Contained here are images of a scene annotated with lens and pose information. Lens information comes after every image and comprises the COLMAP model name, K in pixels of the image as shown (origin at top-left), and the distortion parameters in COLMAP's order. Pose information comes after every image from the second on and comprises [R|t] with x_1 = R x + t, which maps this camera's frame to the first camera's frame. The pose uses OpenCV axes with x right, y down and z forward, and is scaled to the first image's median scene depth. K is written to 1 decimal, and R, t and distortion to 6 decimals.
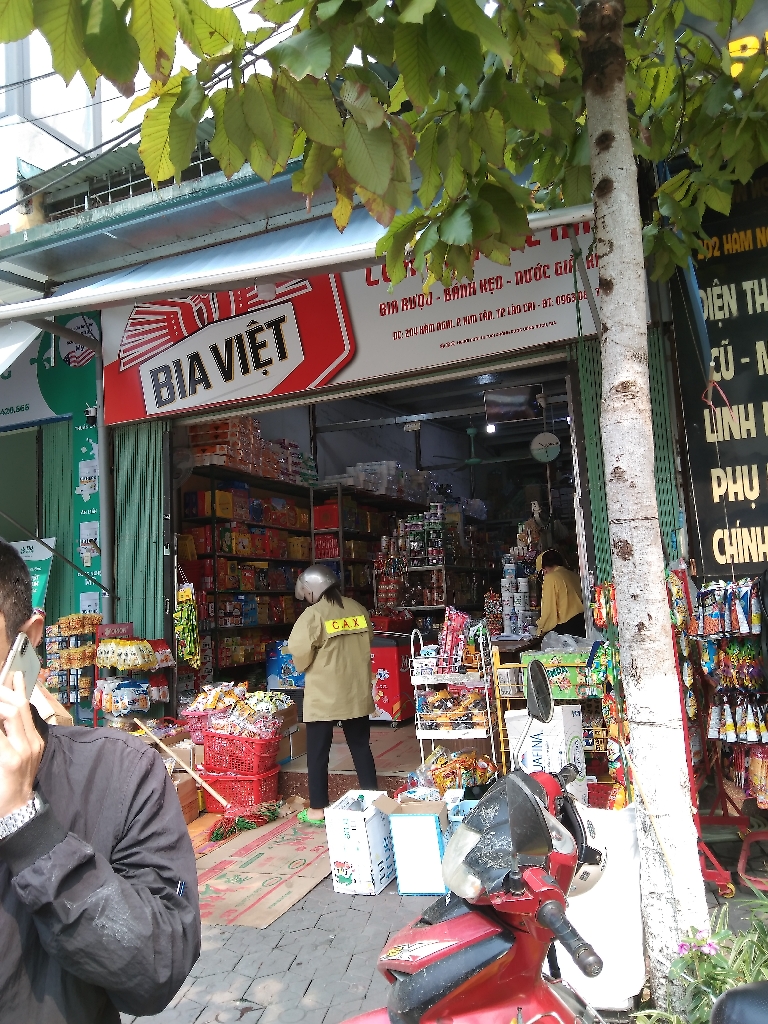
lens RADIAL K [[822.9, 0, 384.0], [0, 822.9, 512.0], [0, 0, 1]] dist [0.096668, -0.198796]
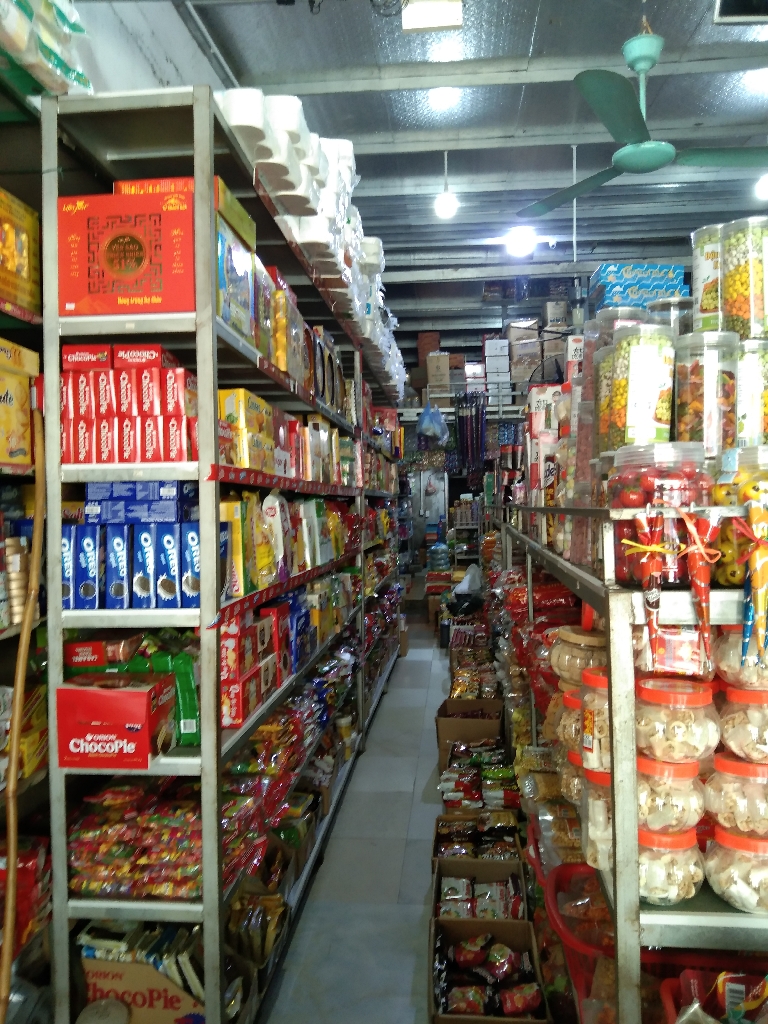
lens RADIAL K [[822.9, 0, 384.0], [0, 822.9, 512.0], [0, 0, 1]] dist [0.096668, -0.198796]
pose [[0.949794, 0.039564, 0.310365, -0.098443], [-0.074714, 0.991955, 0.102193, 0.059399], [-0.303825, -0.120251, 0.945108, 1.083726]]
